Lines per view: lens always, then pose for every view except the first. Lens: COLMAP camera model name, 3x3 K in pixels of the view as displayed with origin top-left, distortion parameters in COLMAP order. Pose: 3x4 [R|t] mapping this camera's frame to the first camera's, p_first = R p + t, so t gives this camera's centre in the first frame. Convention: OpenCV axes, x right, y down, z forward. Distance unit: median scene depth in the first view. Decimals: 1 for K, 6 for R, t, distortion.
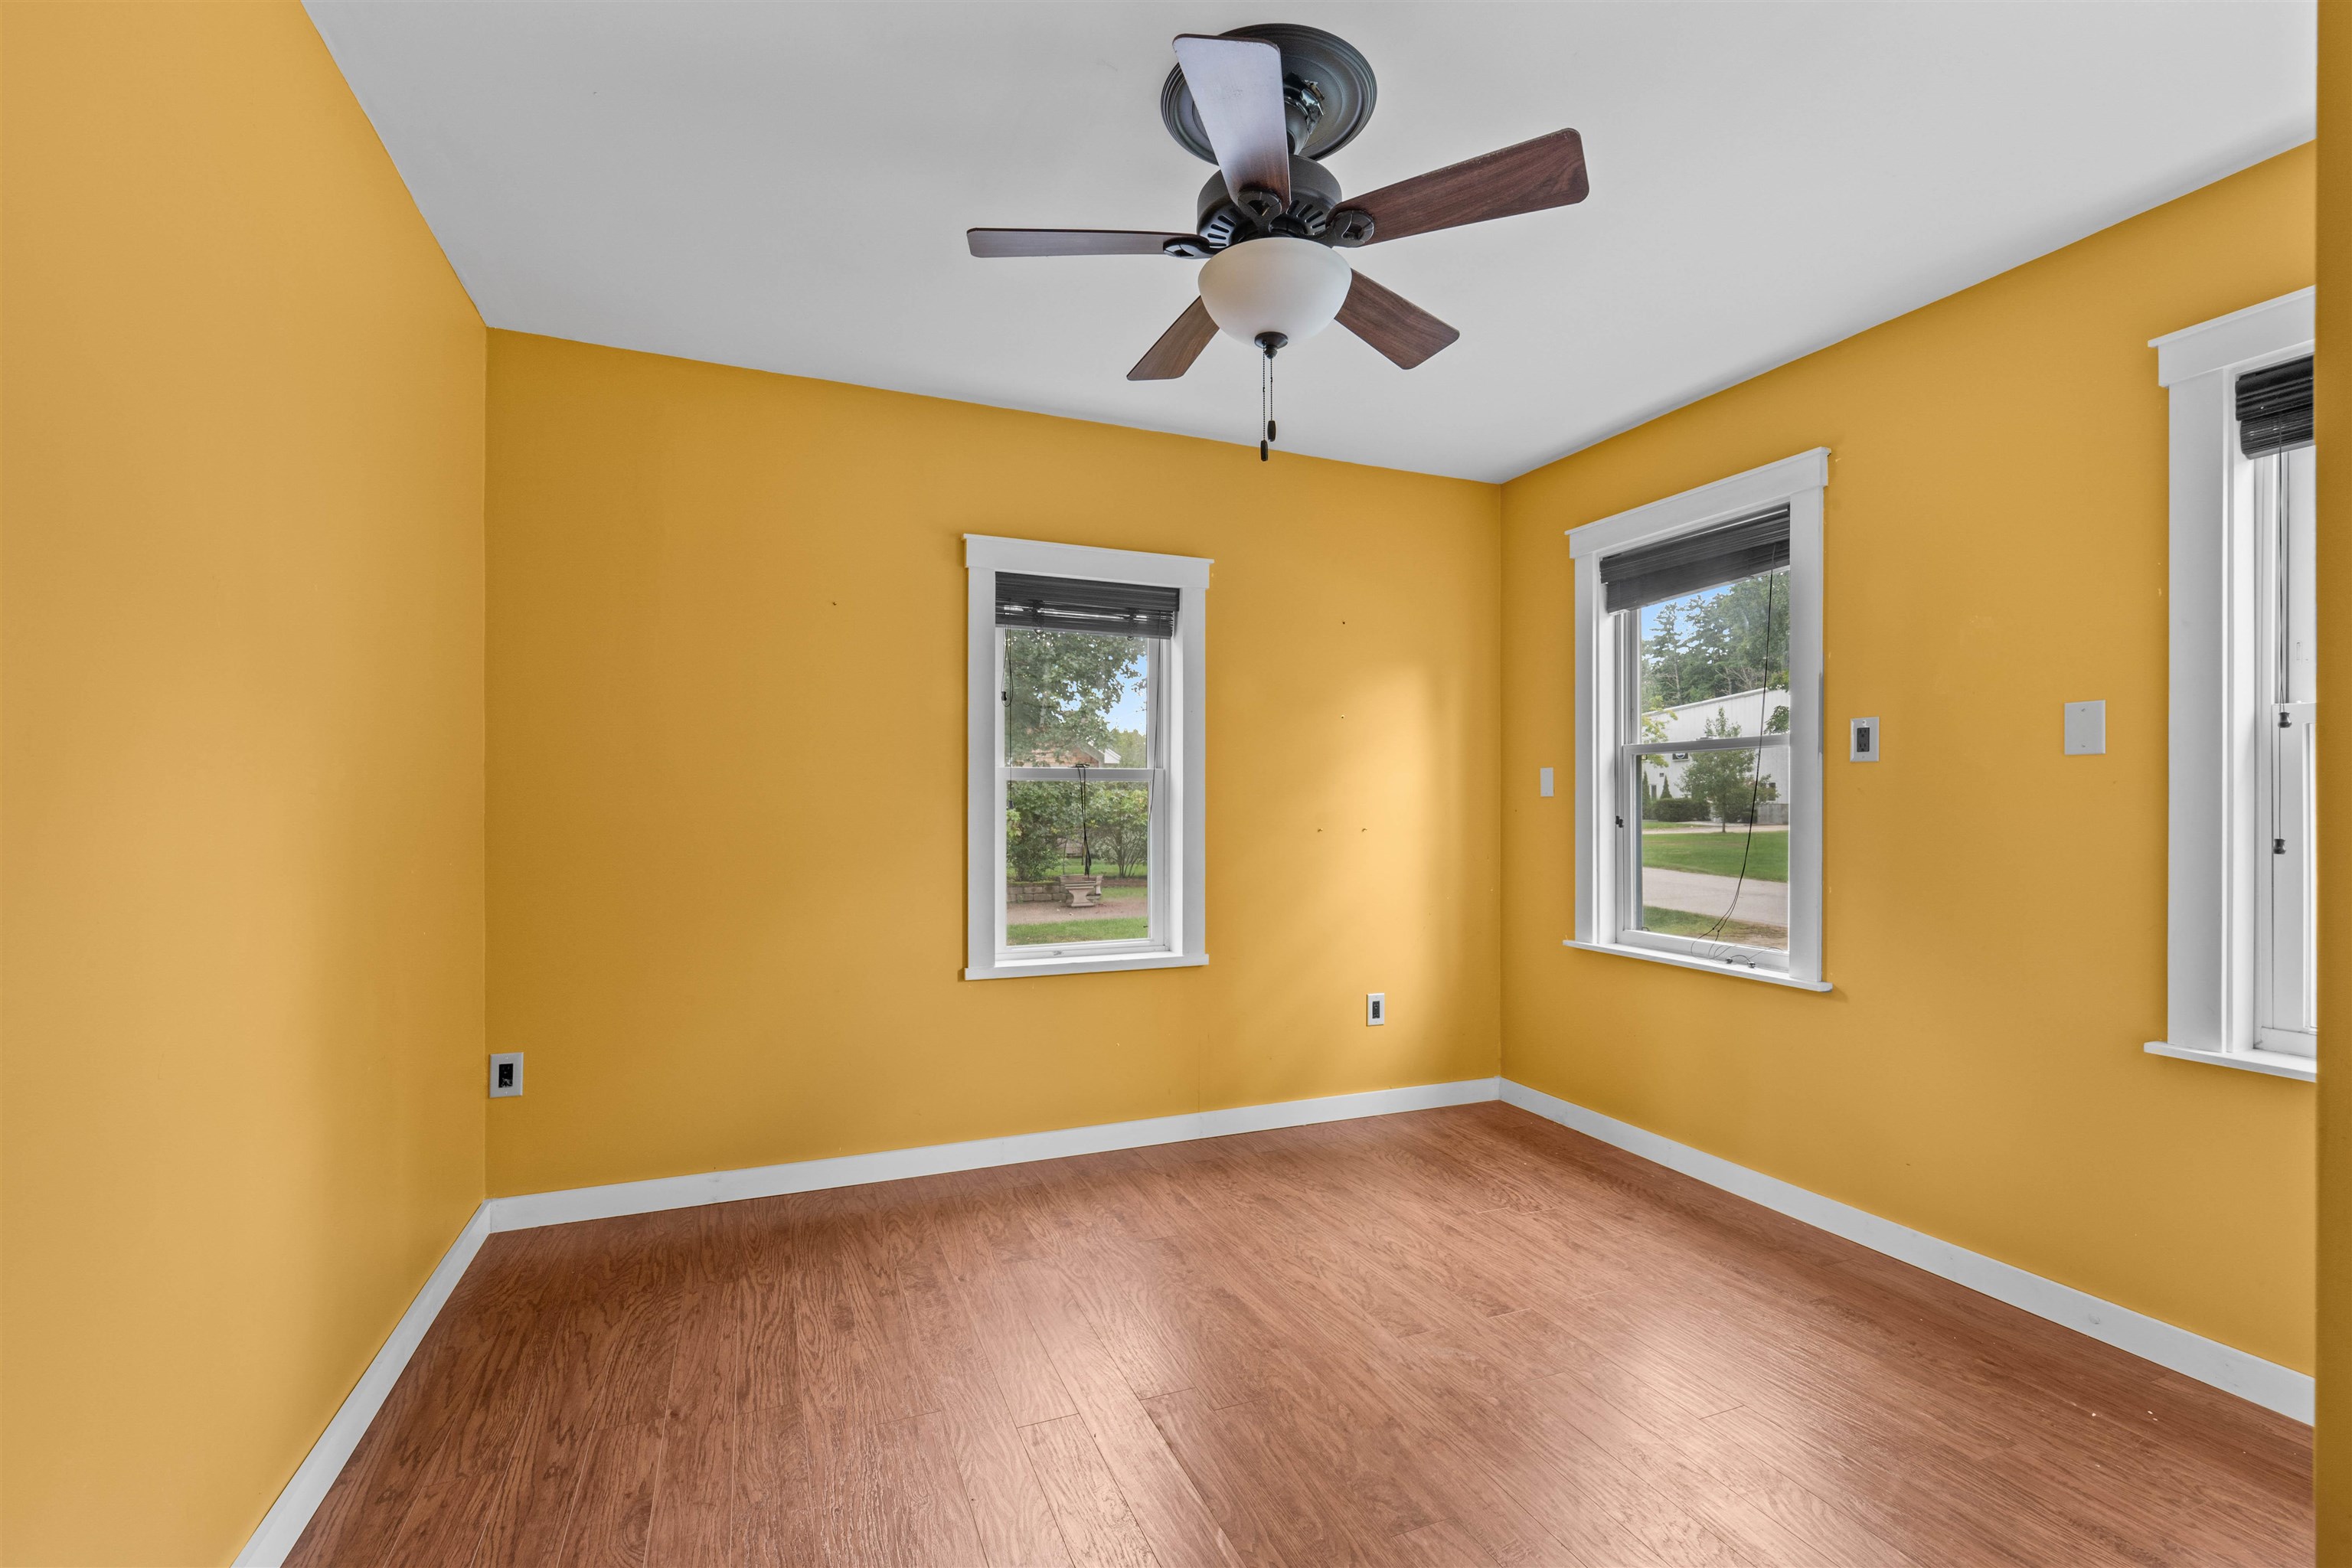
lens RADIAL K [[1017.8, 0, 1167.8], [0, 1017.8, 795.2], [0, 0, 1]] dist [-0.000254, -0.000831]
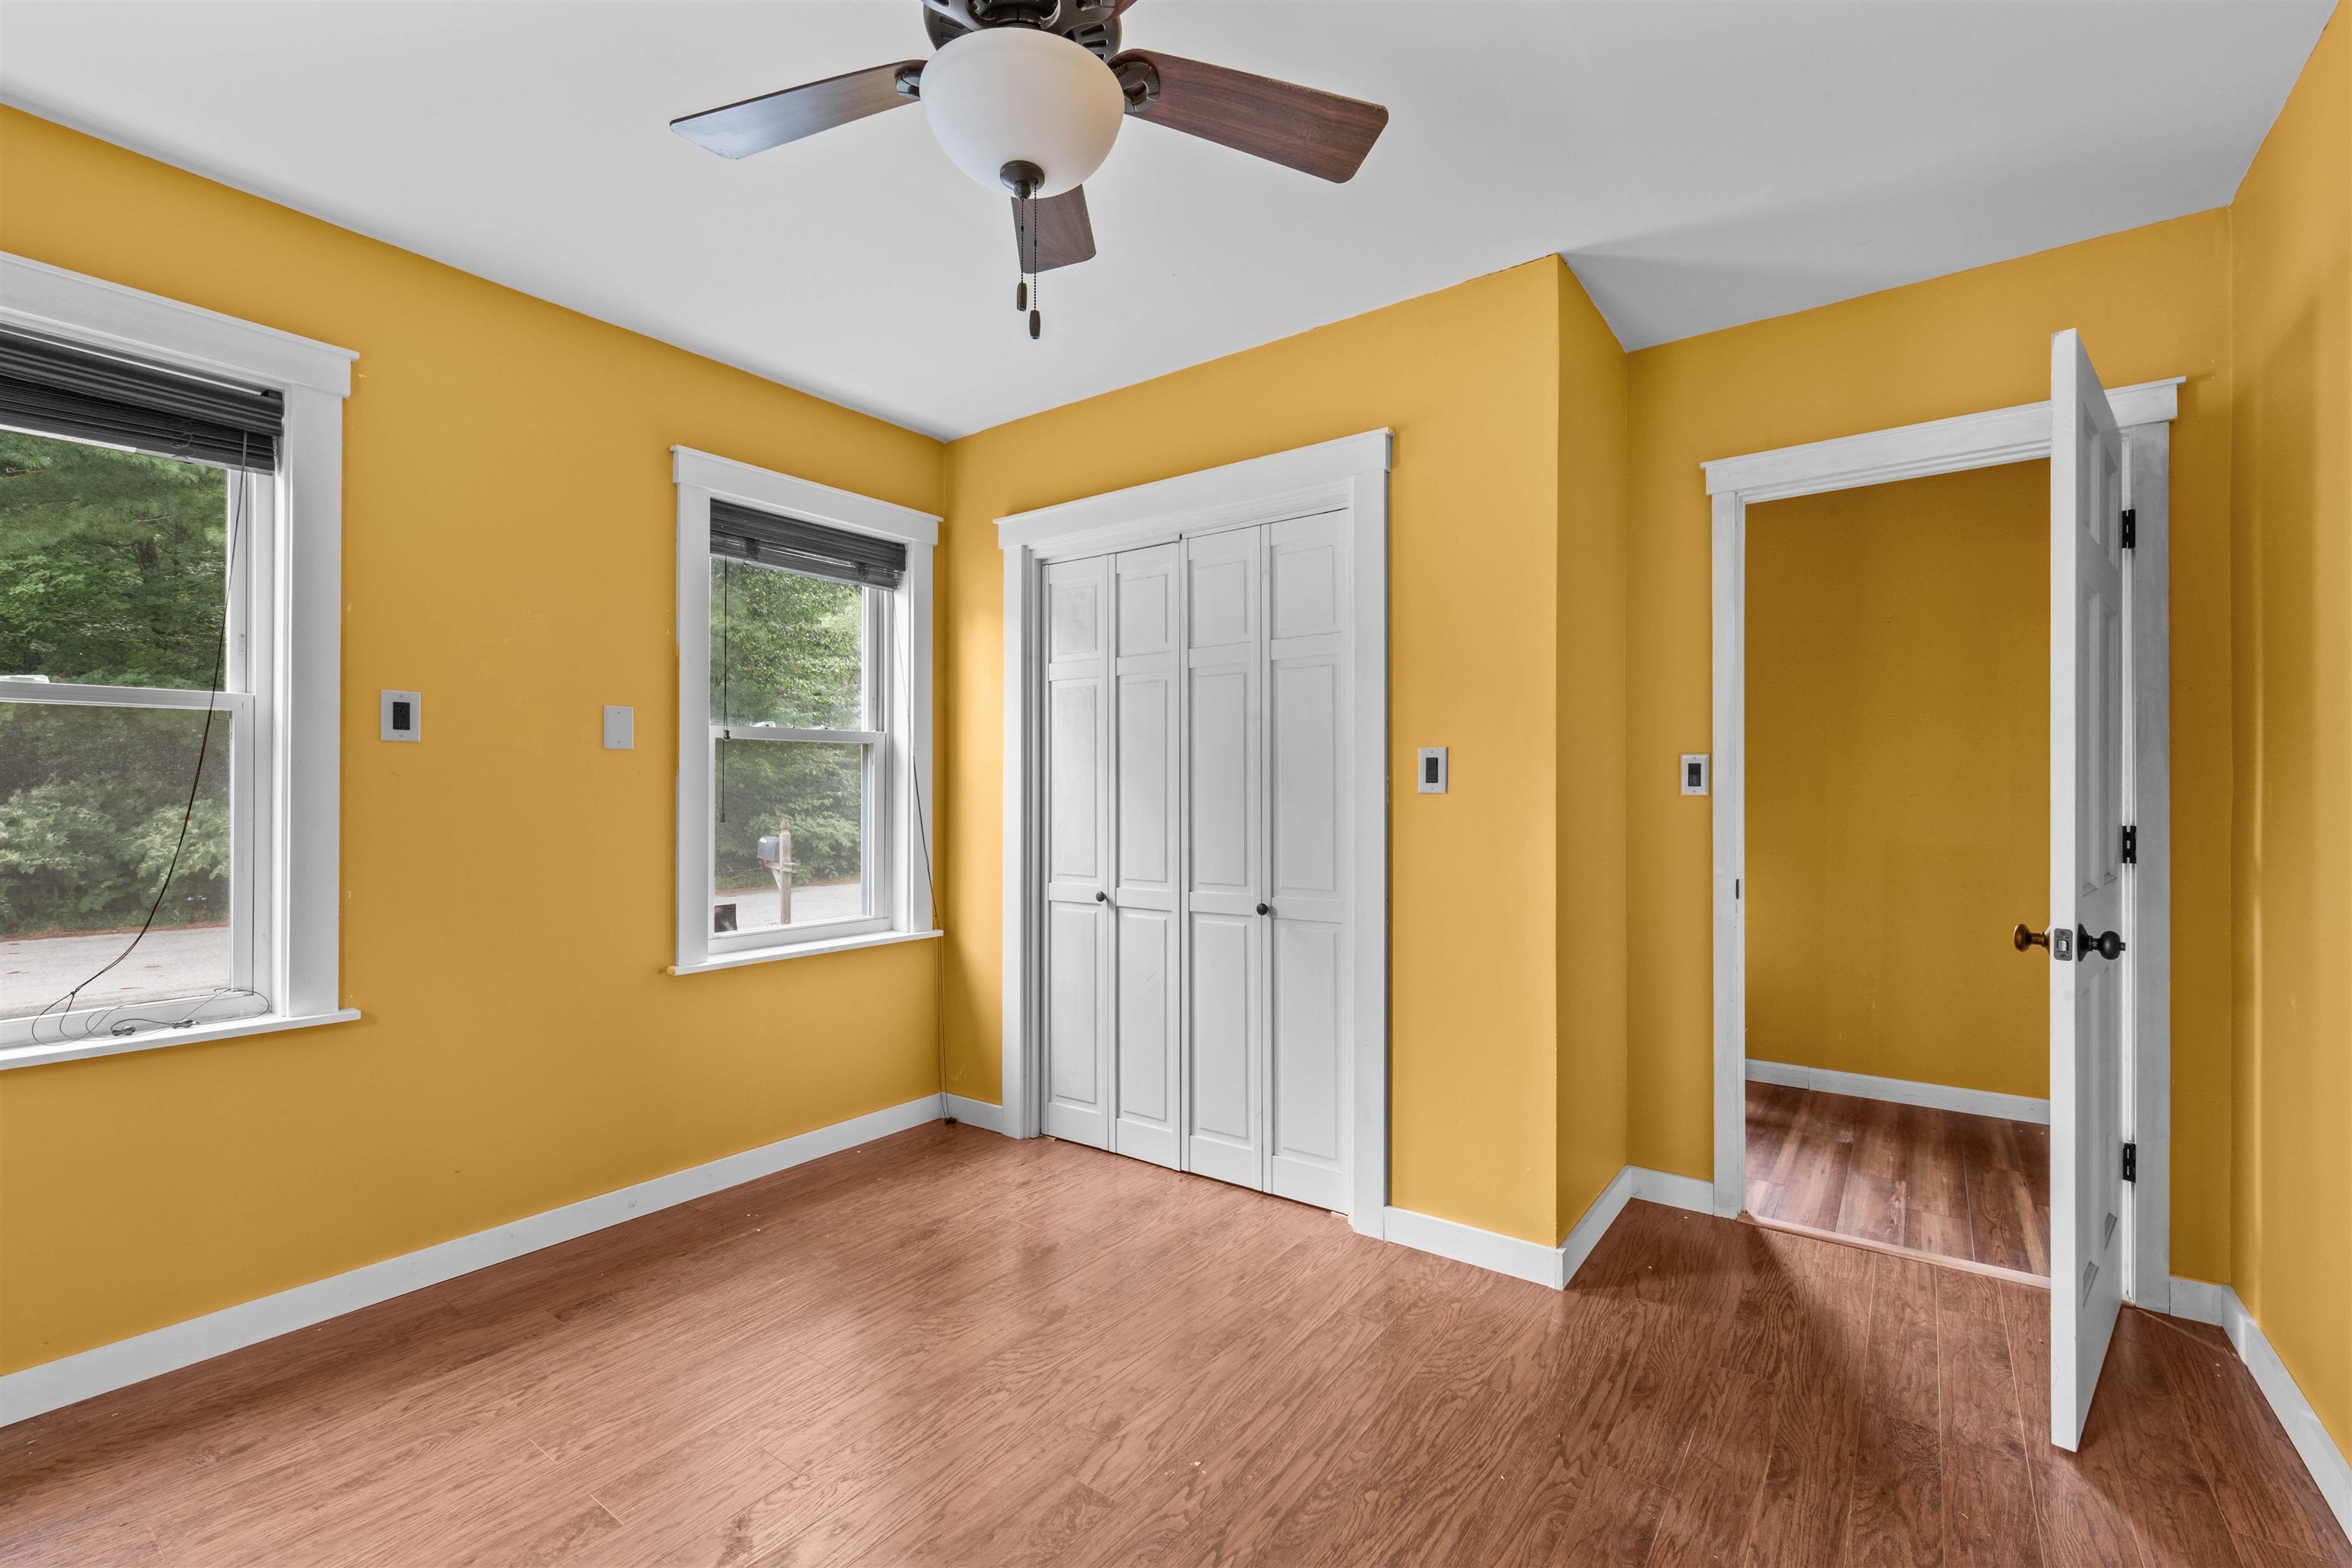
lens RADIAL K [[1017.8, 0, 1174.9], [0, 1017.8, 785.4], [0, 0, 1]] dist [-0.000254, -0.000831]
pose [[-0.523811, 0.004163, 0.851824, -0.412163], [-0.007079, 0.999932, -0.009240, 0.008335], [-0.851805, -0.010870, -0.523746, 0.900754]]
